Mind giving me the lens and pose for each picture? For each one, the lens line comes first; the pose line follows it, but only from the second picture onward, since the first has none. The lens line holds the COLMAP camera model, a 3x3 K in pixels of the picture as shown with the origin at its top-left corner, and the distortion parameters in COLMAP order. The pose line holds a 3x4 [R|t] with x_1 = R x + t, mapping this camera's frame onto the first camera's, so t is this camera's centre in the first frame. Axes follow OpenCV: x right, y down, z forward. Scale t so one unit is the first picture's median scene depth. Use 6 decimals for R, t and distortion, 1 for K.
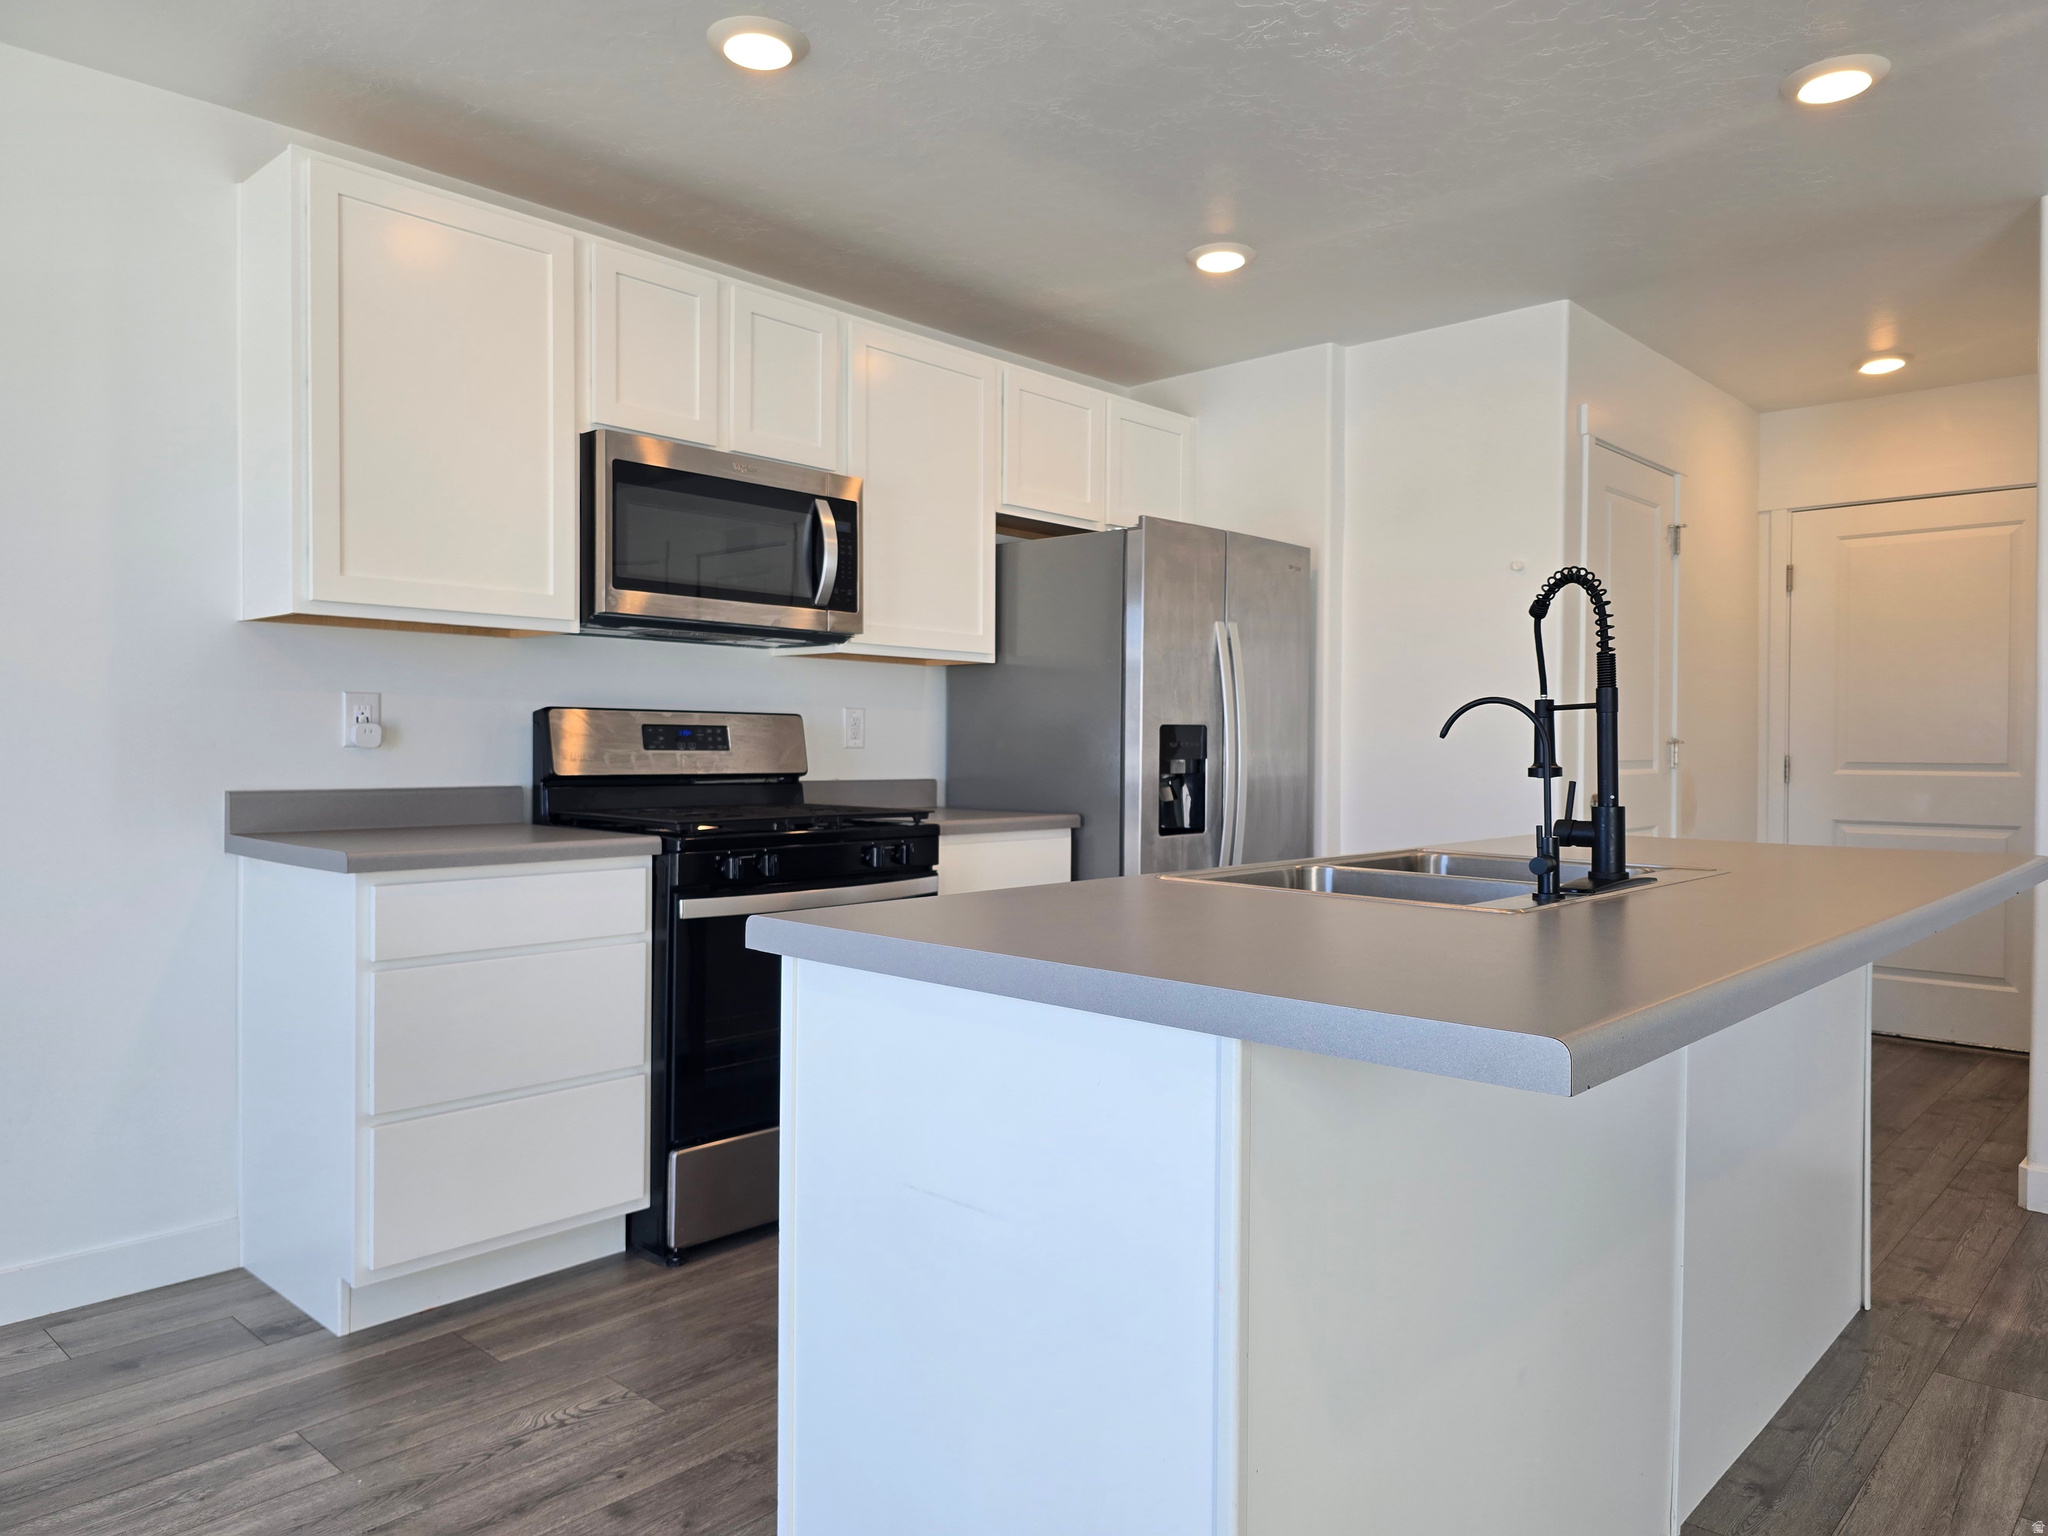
lens RADIAL K [[1384.1, 0, 1024.0], [0, 1384.1, 768.0], [0, 0, 1]] dist [0.006202, 0.001779]
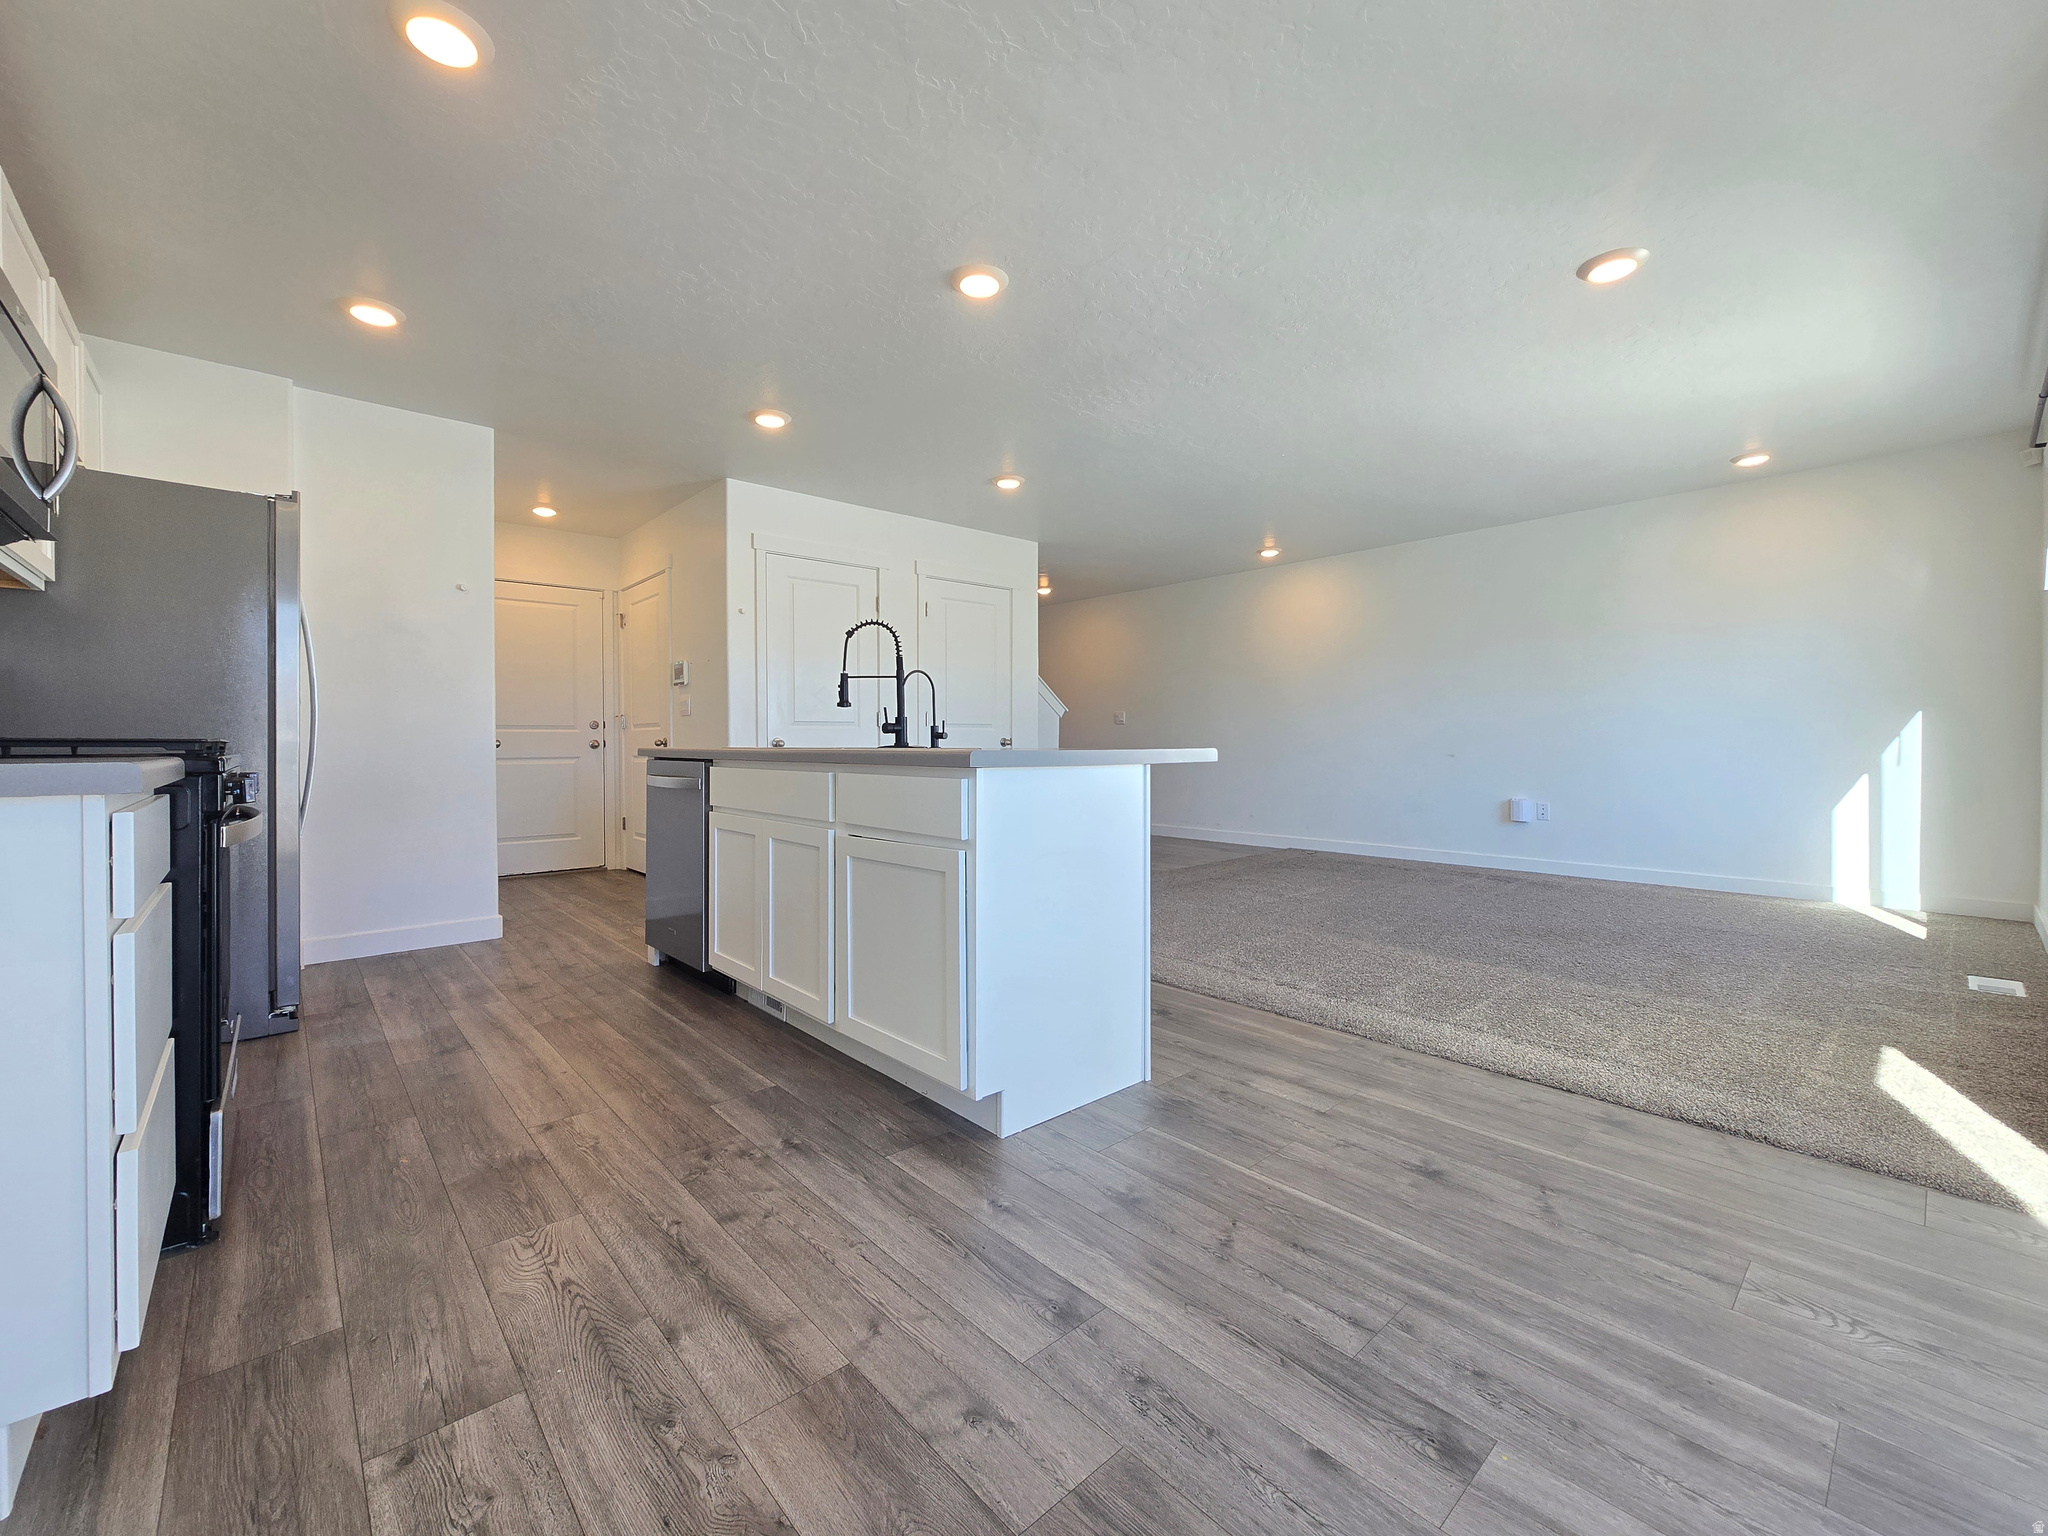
lens RADIAL K [[841.0, 0, 1013.2], [0, 841.0, 751.3], [0, 0, 1]] dist [-0.003458, -0.000727]
pose [[0.093341, -0.011045, 0.995573, -0.924861], [0.017219, 0.999807, 0.009478, 0.067233], [-0.995485, 0.016258, 0.093514, 0.552286]]
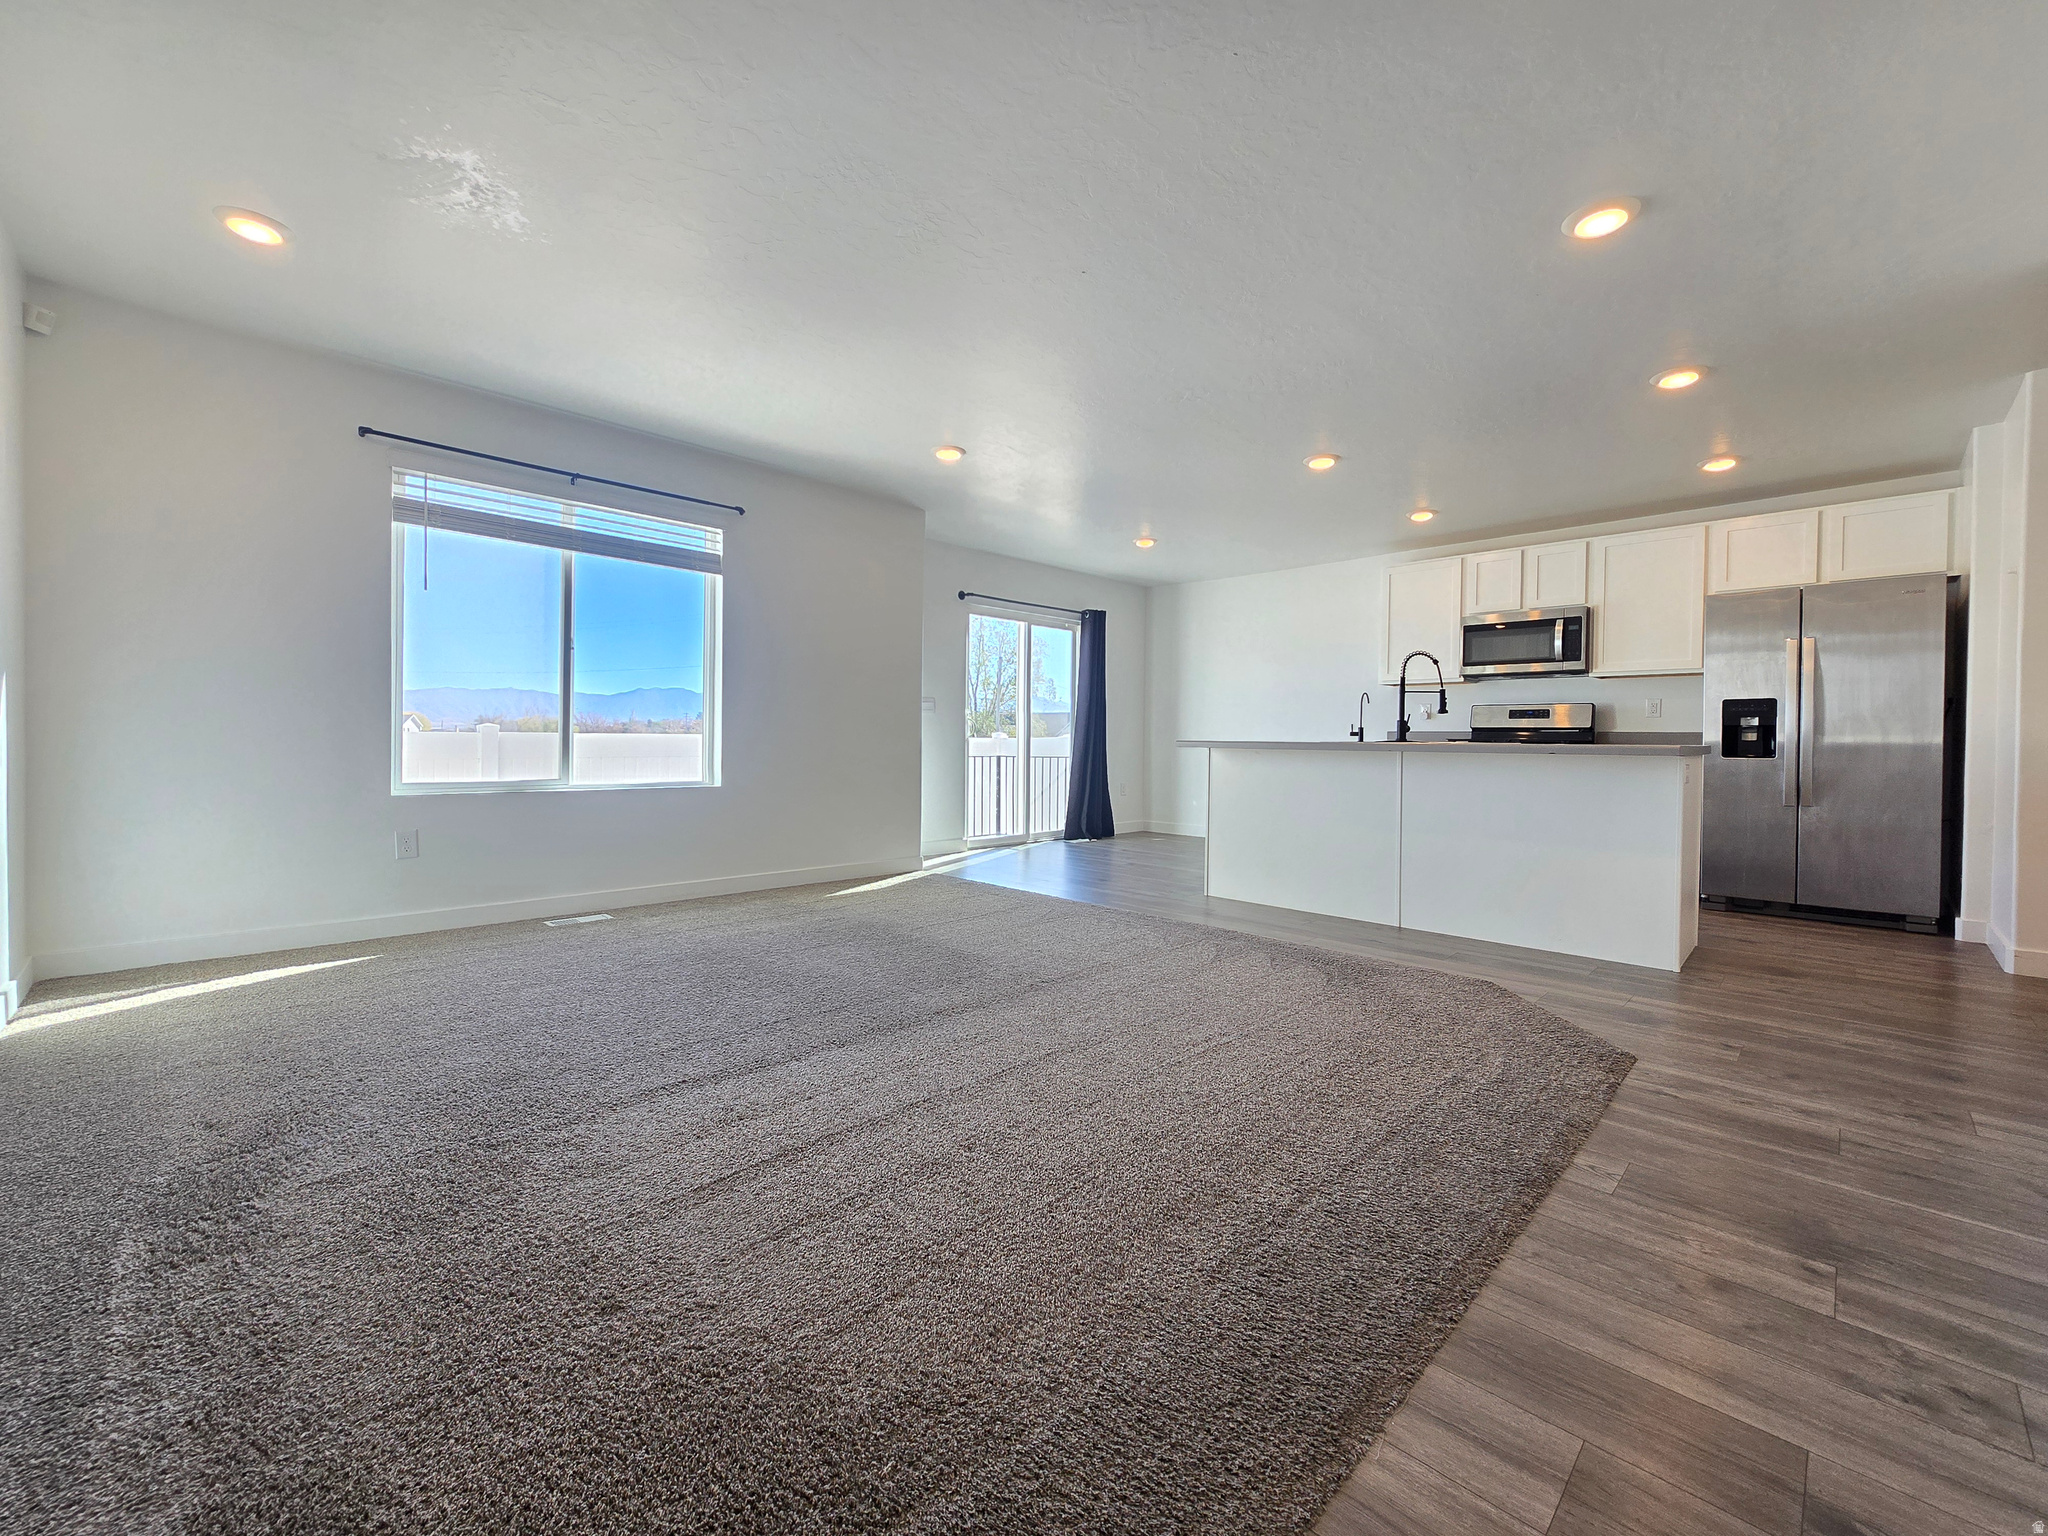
lens RADIAL K [[841.0, 0, 1013.2], [0, 841.0, 751.3], [0, 0, 1]] dist [-0.003458, -0.000727]
pose [[-0.036942, 0.010590, -0.999261, 2.151784], [-0.026231, 0.999589, 0.011563, 0.087079], [0.998973, 0.026638, -0.036649, 0.064433]]
